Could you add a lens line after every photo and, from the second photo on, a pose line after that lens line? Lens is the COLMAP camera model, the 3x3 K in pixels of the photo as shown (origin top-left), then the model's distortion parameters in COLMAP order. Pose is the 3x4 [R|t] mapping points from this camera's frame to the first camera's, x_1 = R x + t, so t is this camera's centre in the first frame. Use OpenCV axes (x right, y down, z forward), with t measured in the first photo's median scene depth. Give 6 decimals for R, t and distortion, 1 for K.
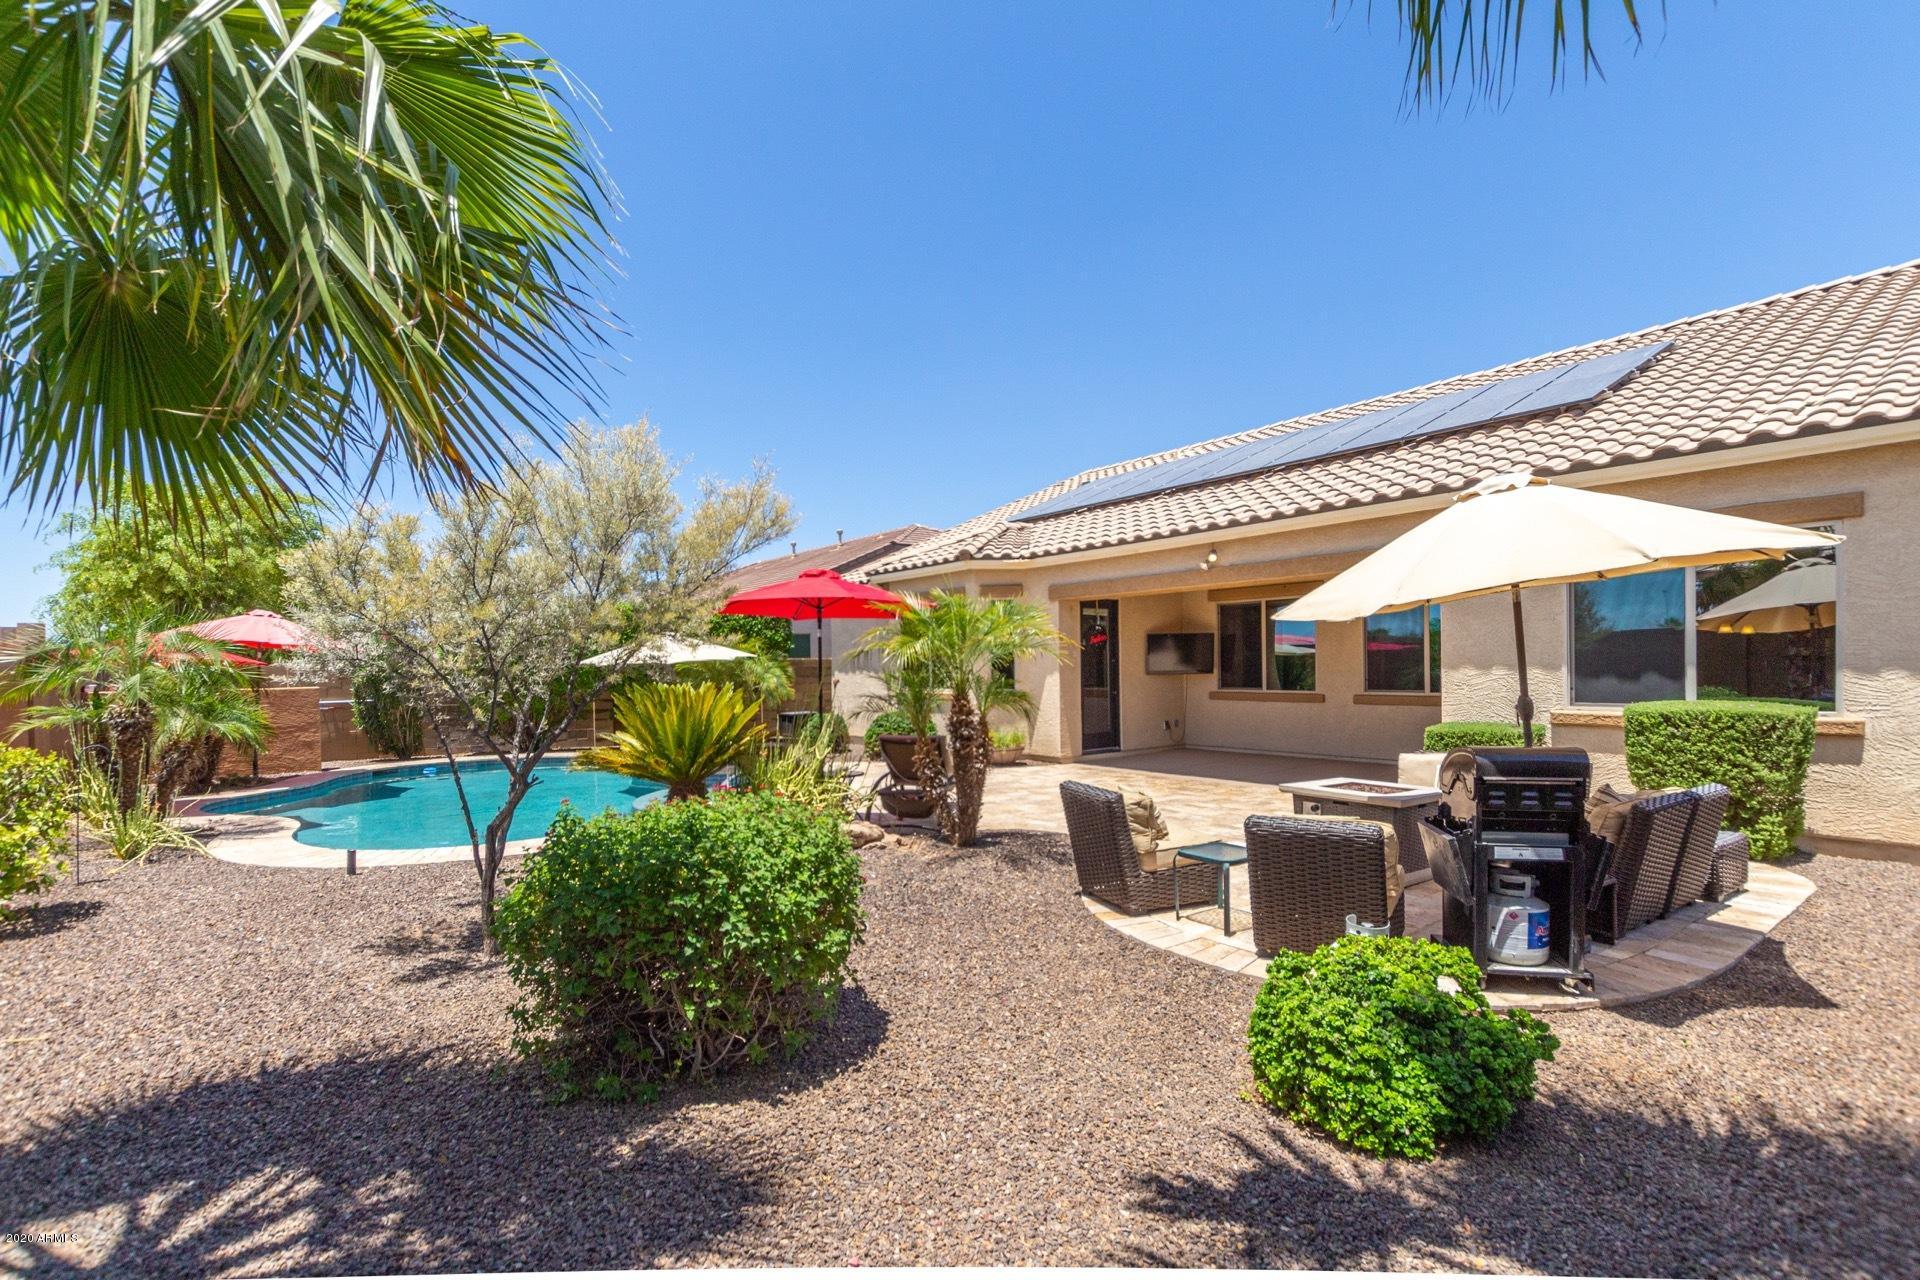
lens RADIAL K [[912.4, 0, 955.8], [0, 912.4, 676.9], [0, 0, 1]] dist [0.005602, -0.000611]
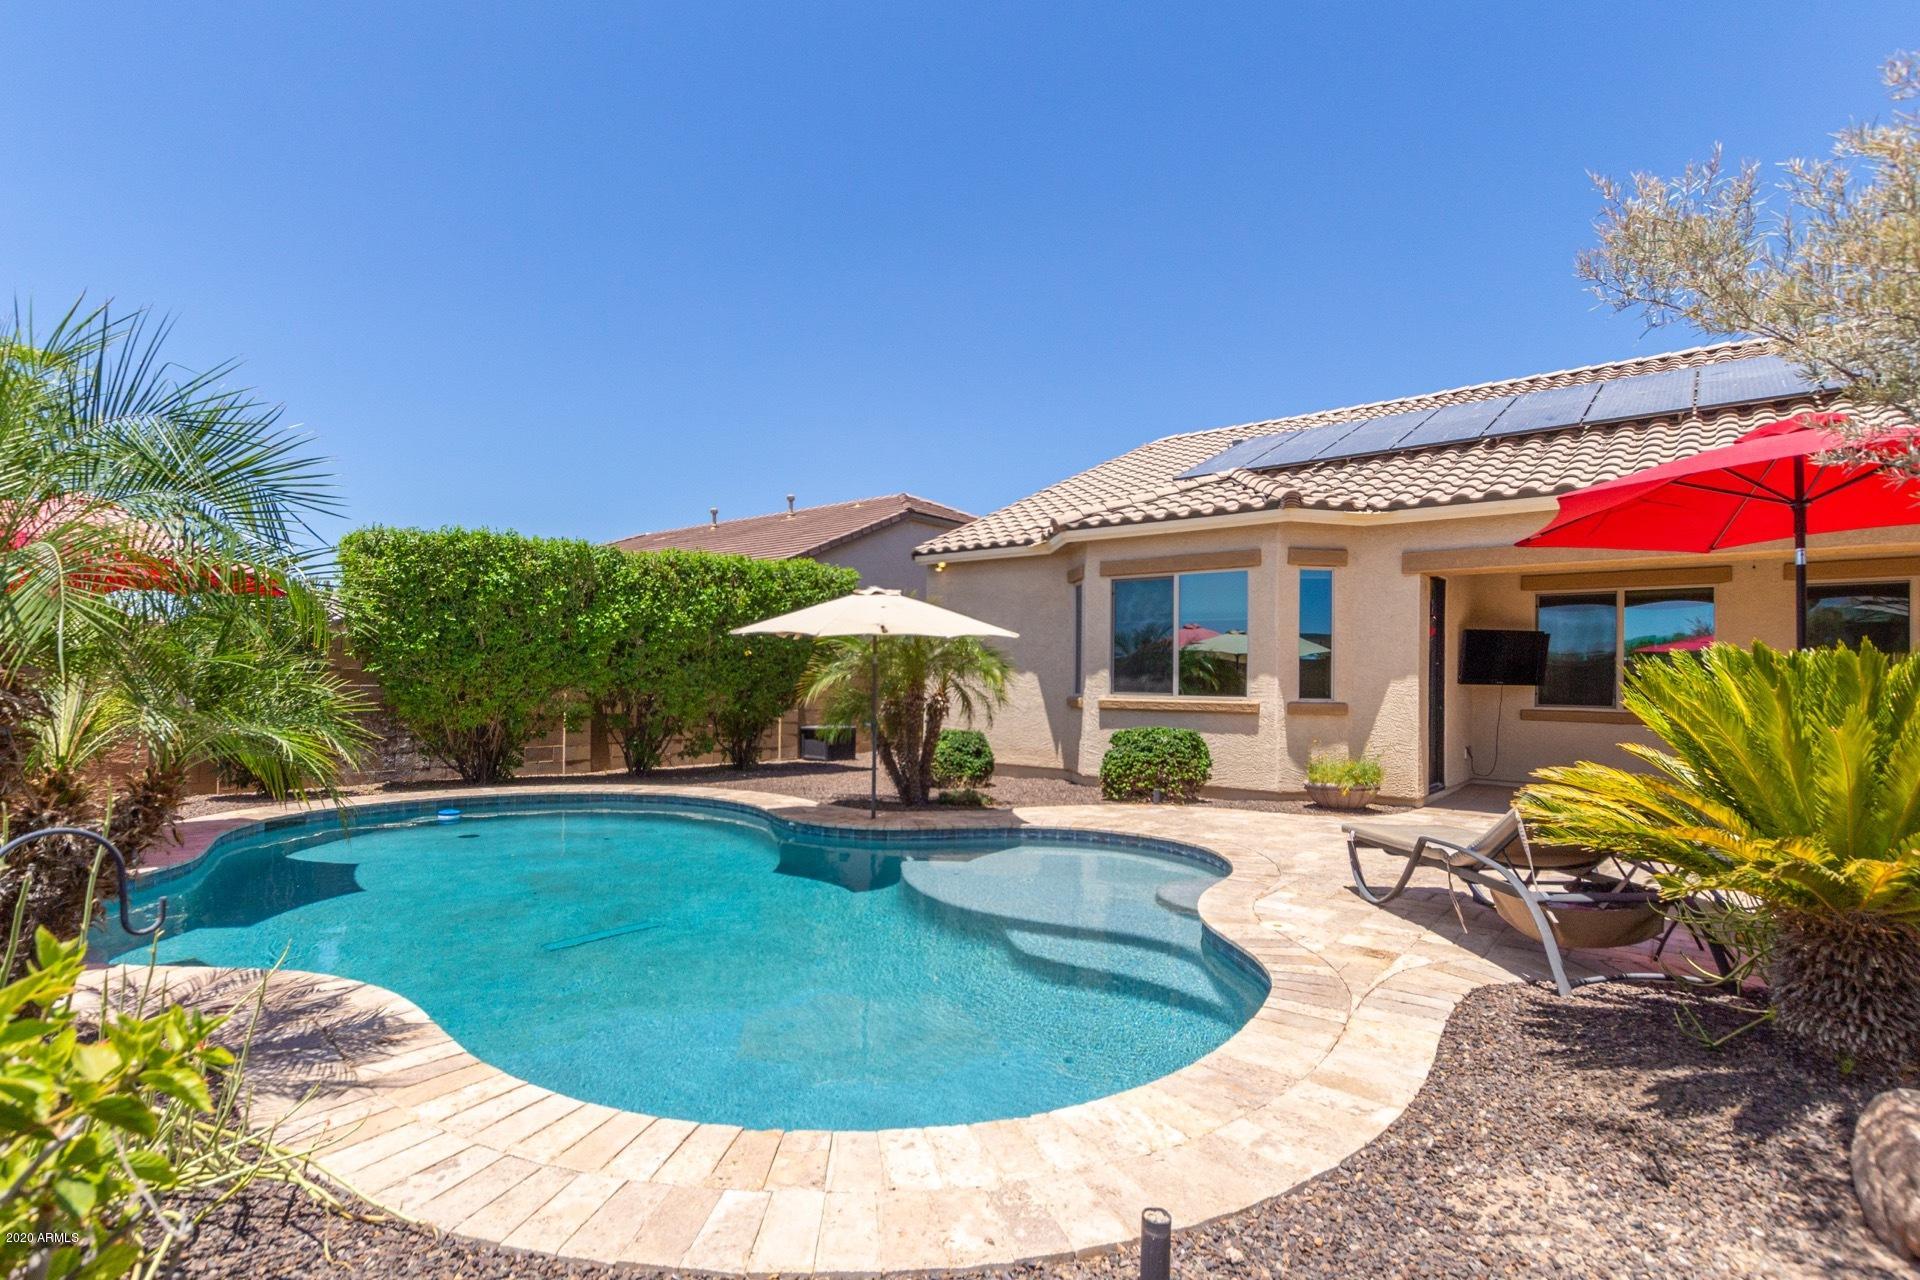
lens RADIAL K [[912.4, 0, 955.8], [0, 912.4, 676.9], [0, 0, 1]] dist [0.005602, -0.000611]
pose [[0.956867, 0.028240, 0.289150, -0.397533], [-0.023225, 0.999515, -0.020760, 0.016213], [-0.289595, 0.013149, 0.957059, 0.405744]]
